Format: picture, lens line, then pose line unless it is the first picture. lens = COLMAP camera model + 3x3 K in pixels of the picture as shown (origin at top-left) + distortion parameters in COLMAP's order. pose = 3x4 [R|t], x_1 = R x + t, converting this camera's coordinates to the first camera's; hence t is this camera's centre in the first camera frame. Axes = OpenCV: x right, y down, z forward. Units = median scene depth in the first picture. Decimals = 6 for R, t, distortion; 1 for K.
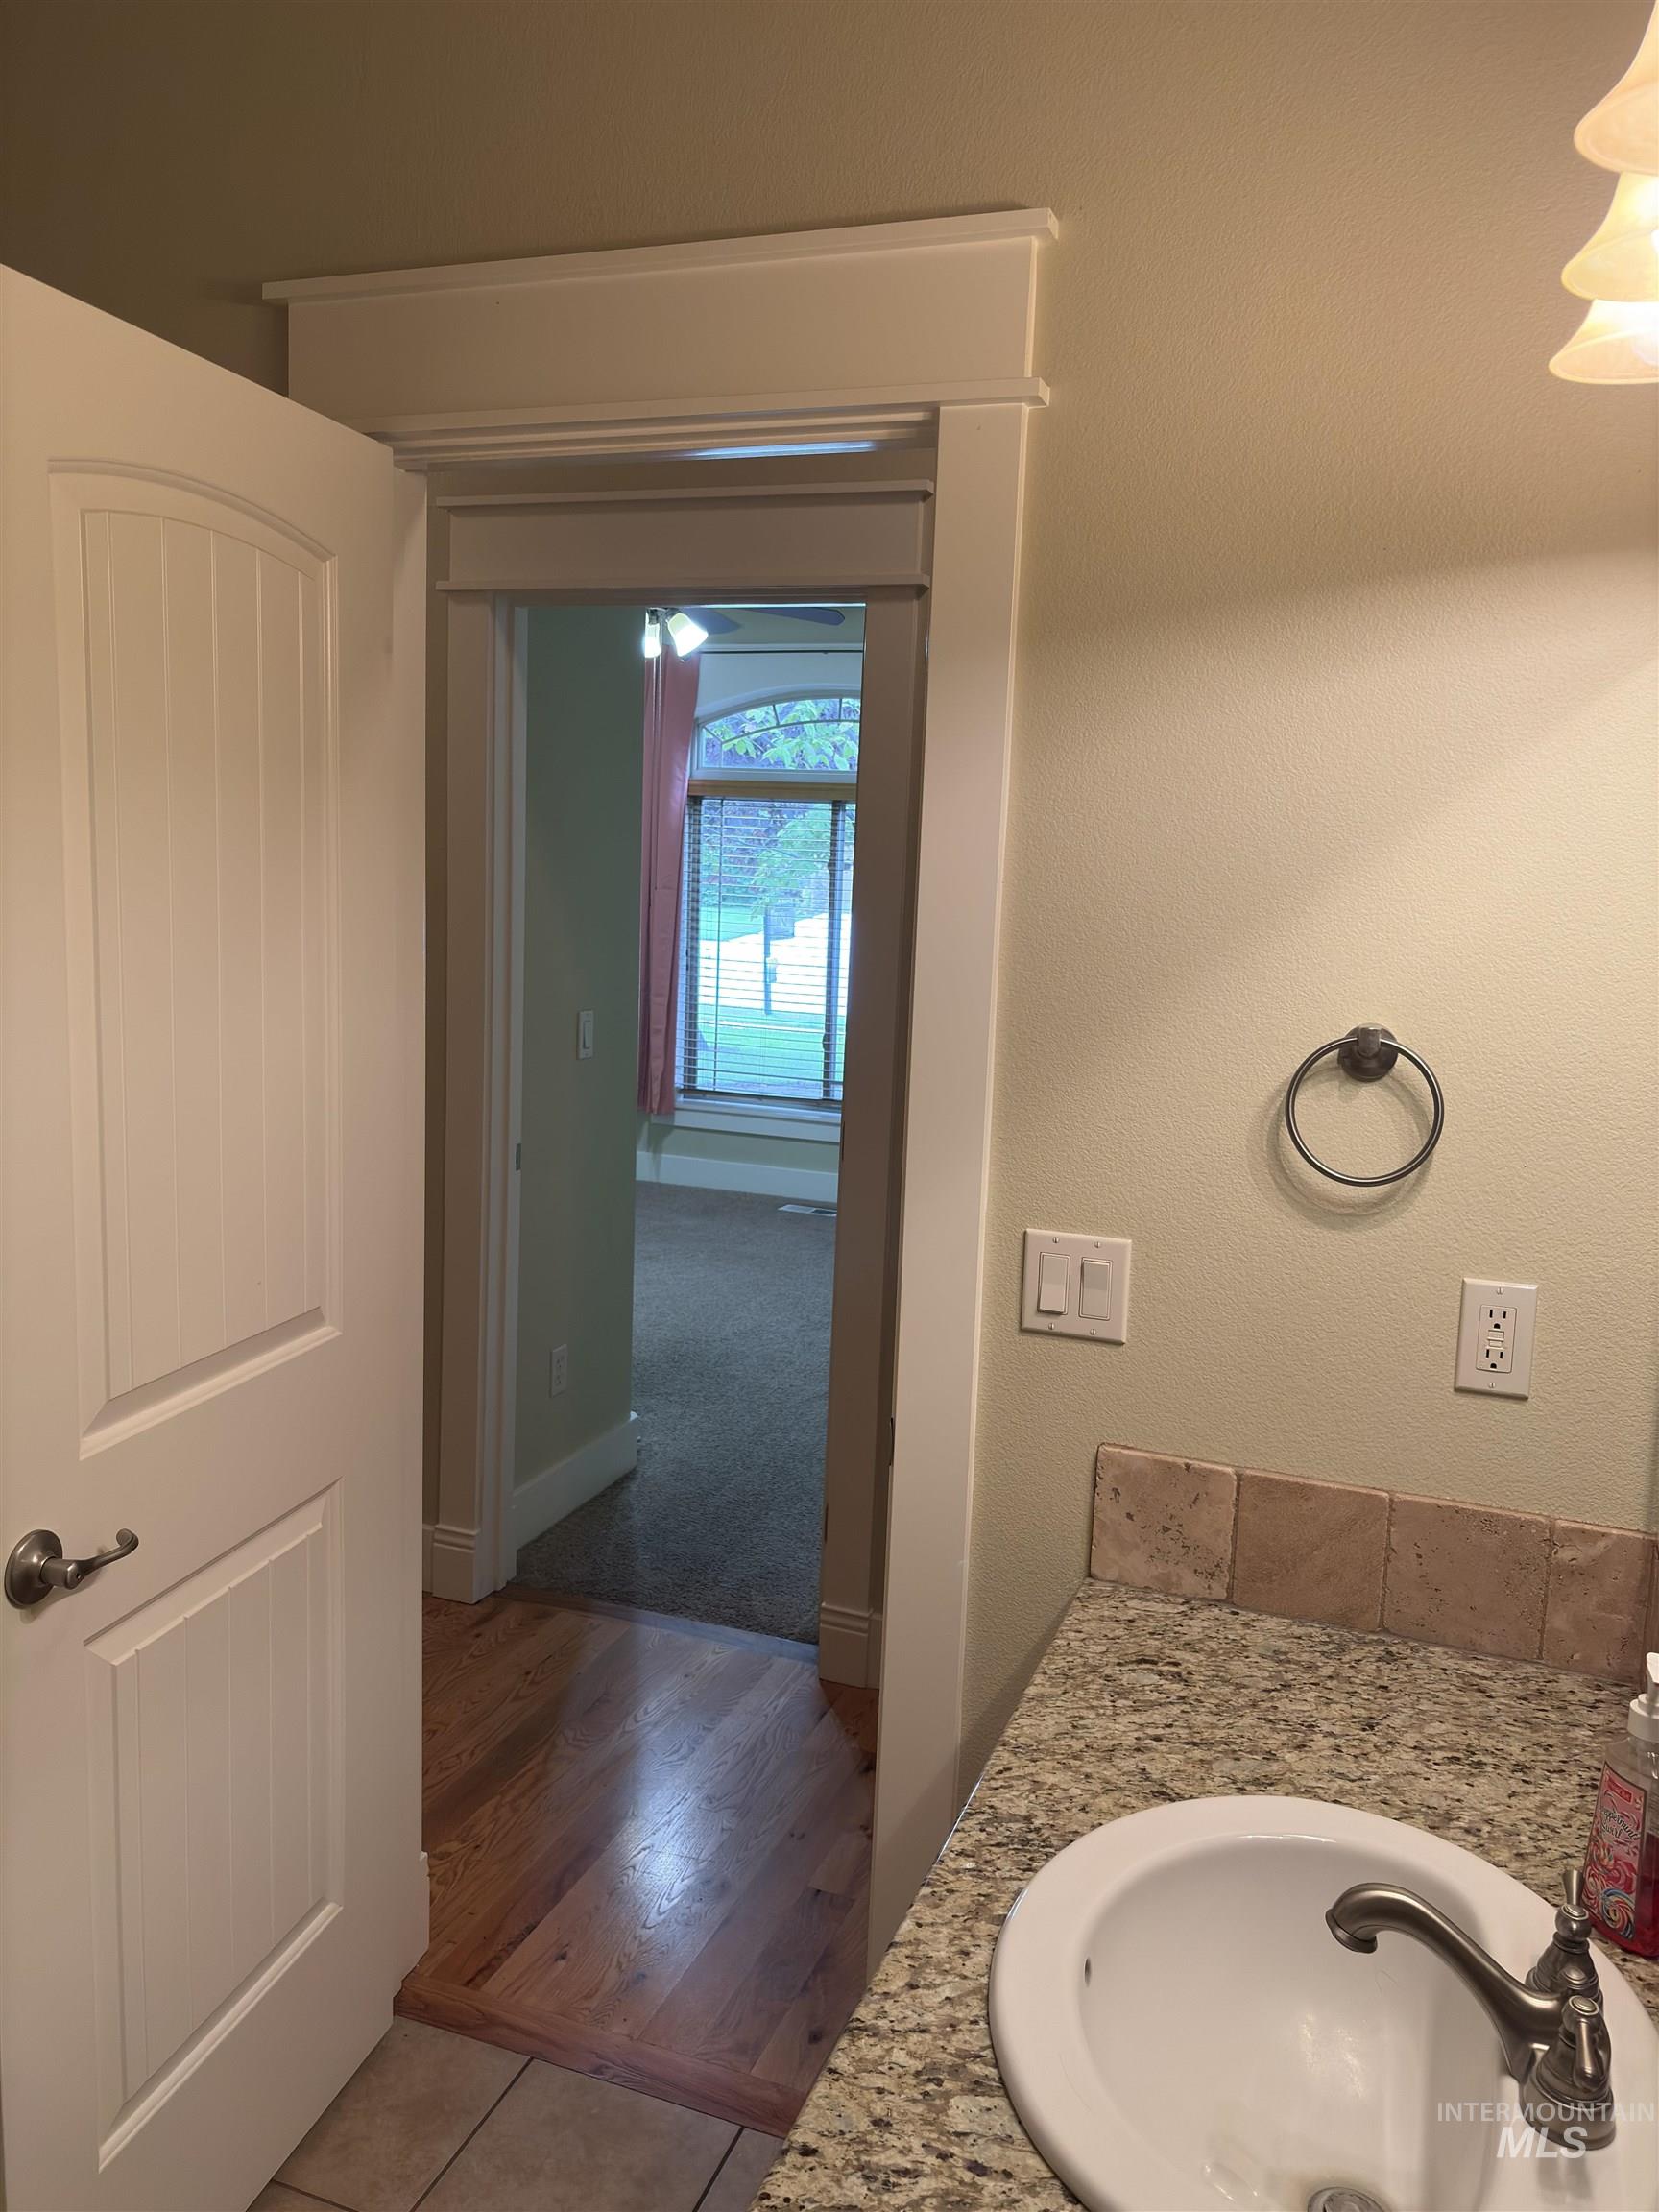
lens RADIAL K [[1668.6, 0, 827.5], [0, 1668.6, 1099.7], [0, 0, 1]] dist [0.027536, -0.038916]
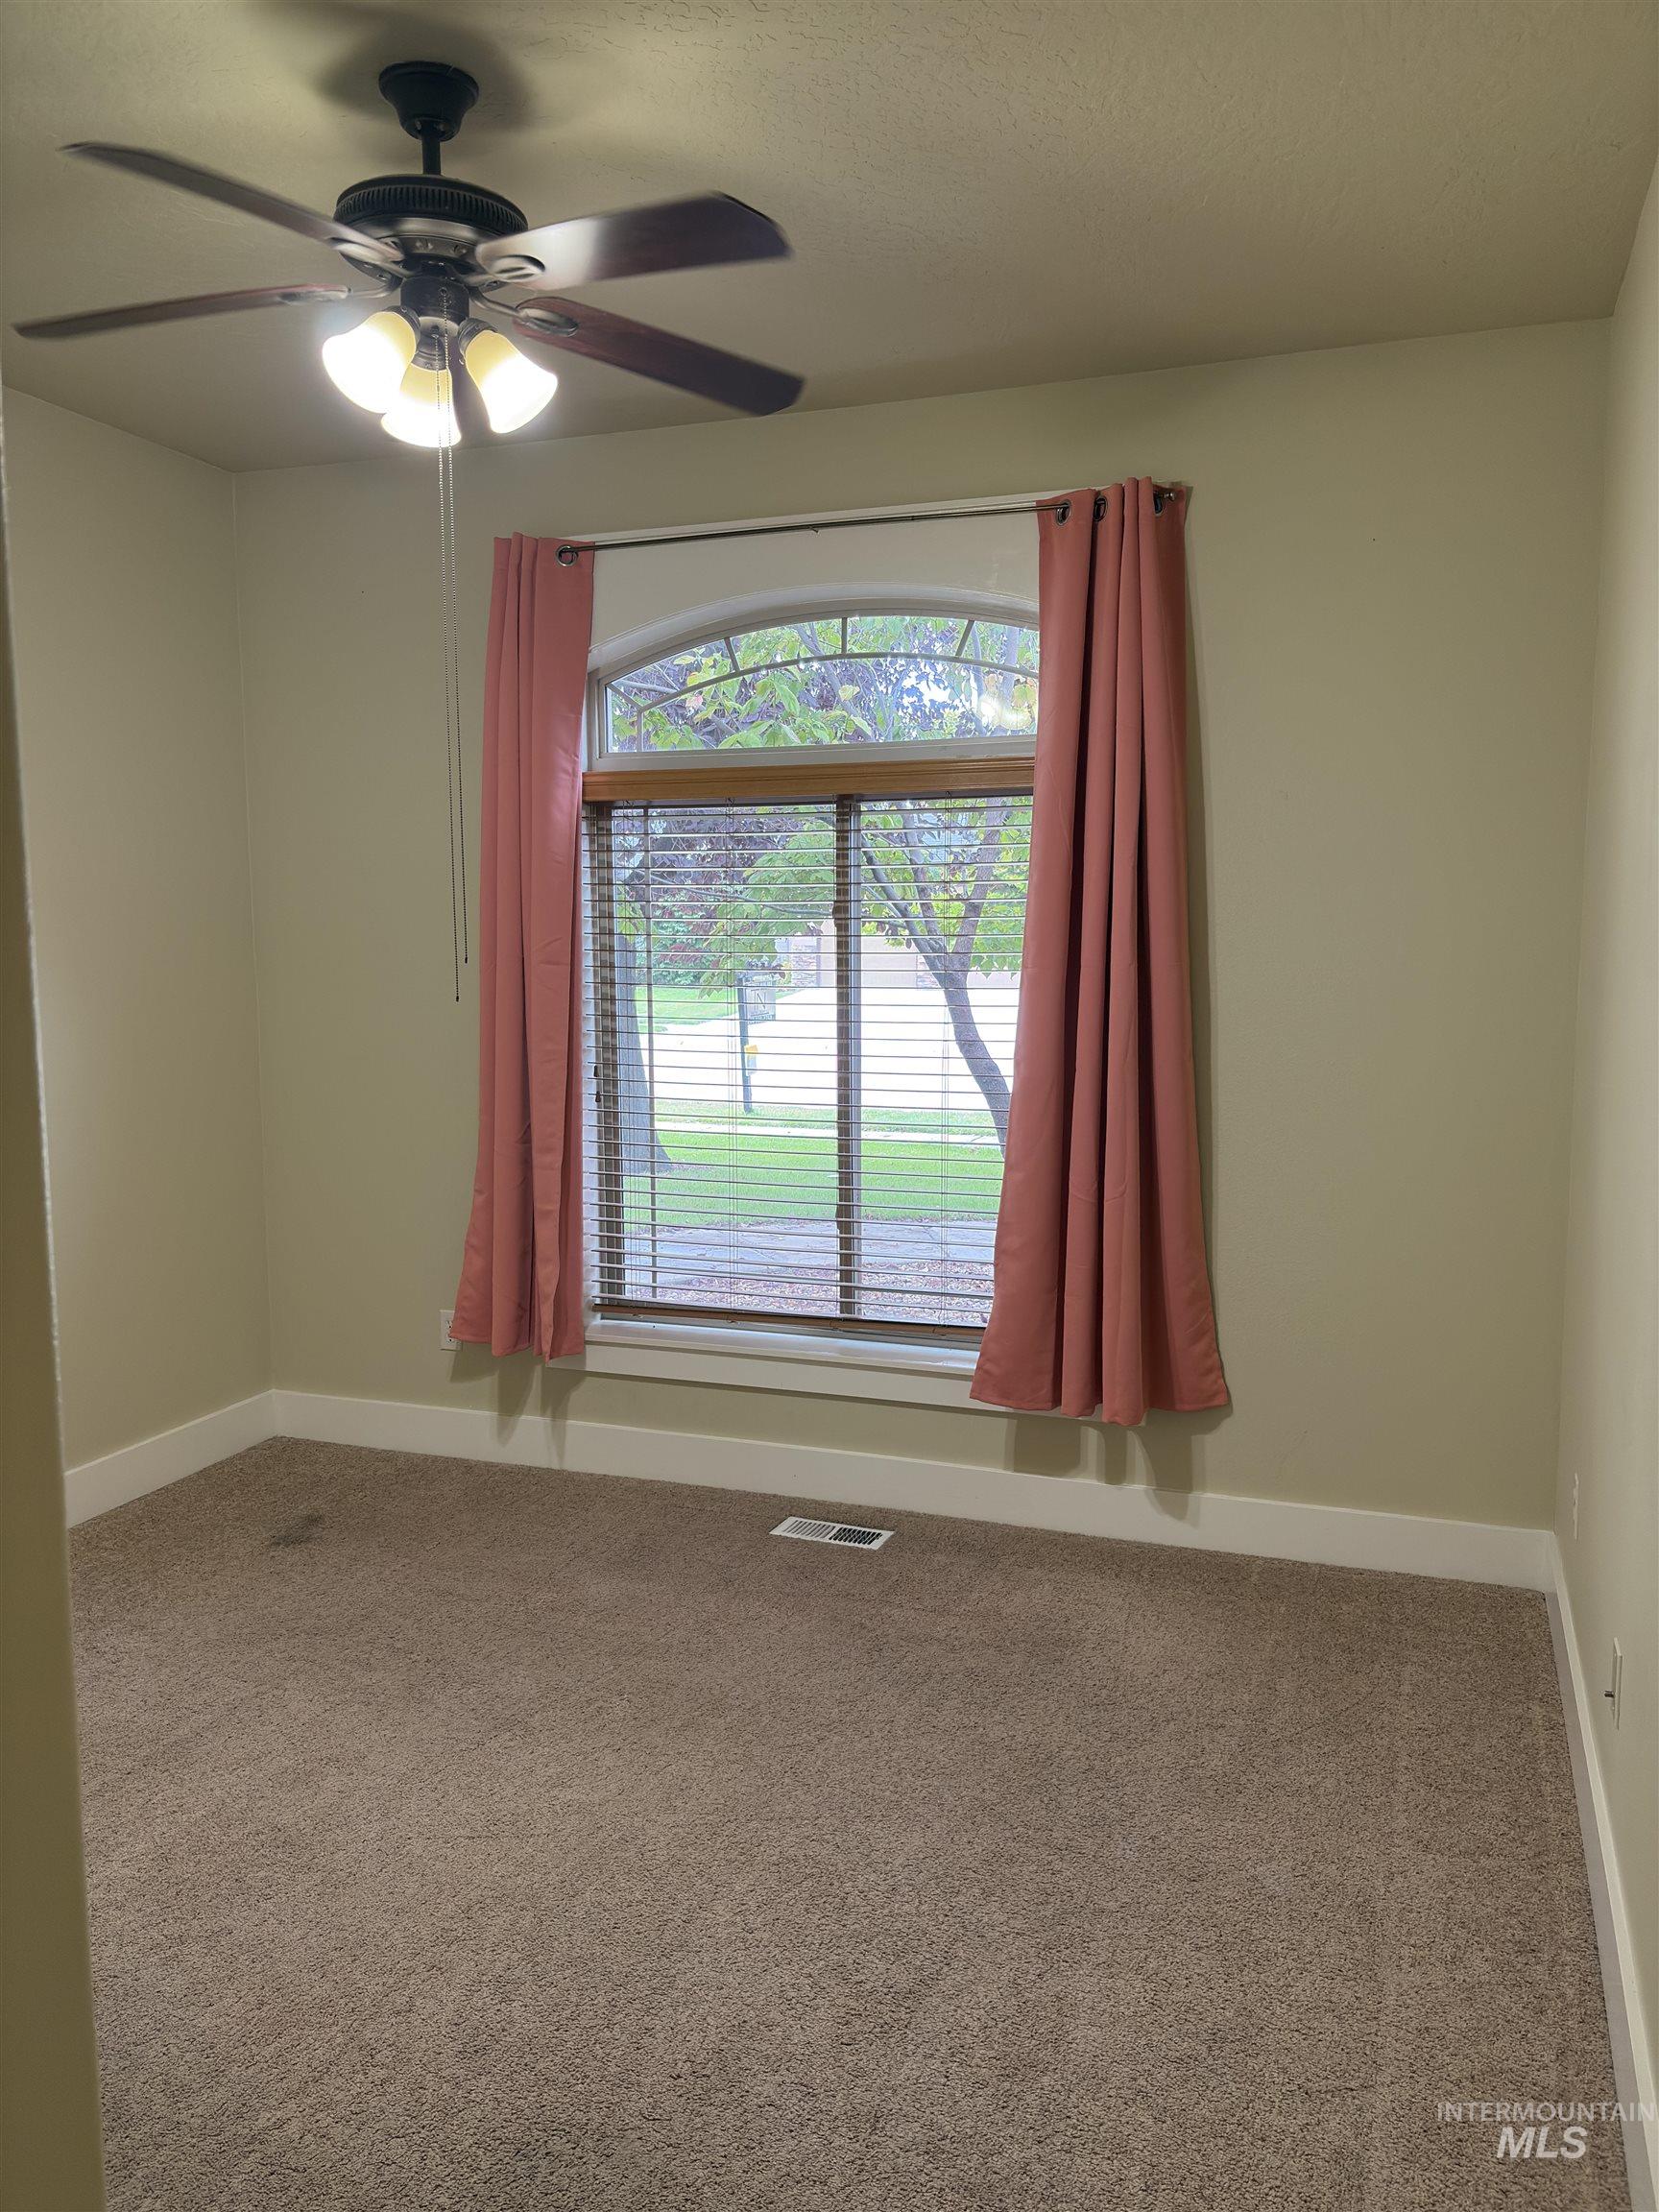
lens RADIAL K [[1668.6, 0, 831.6], [0, 1668.6, 1112.2], [0, 0, 1]] dist [0.027536, -0.038916]
pose [[0.999019, -0.043138, 0.010012, -0.008606], [0.043396, 0.998688, -0.027182, -0.054846], [-0.008827, 0.027589, 0.999580, 0.418869]]
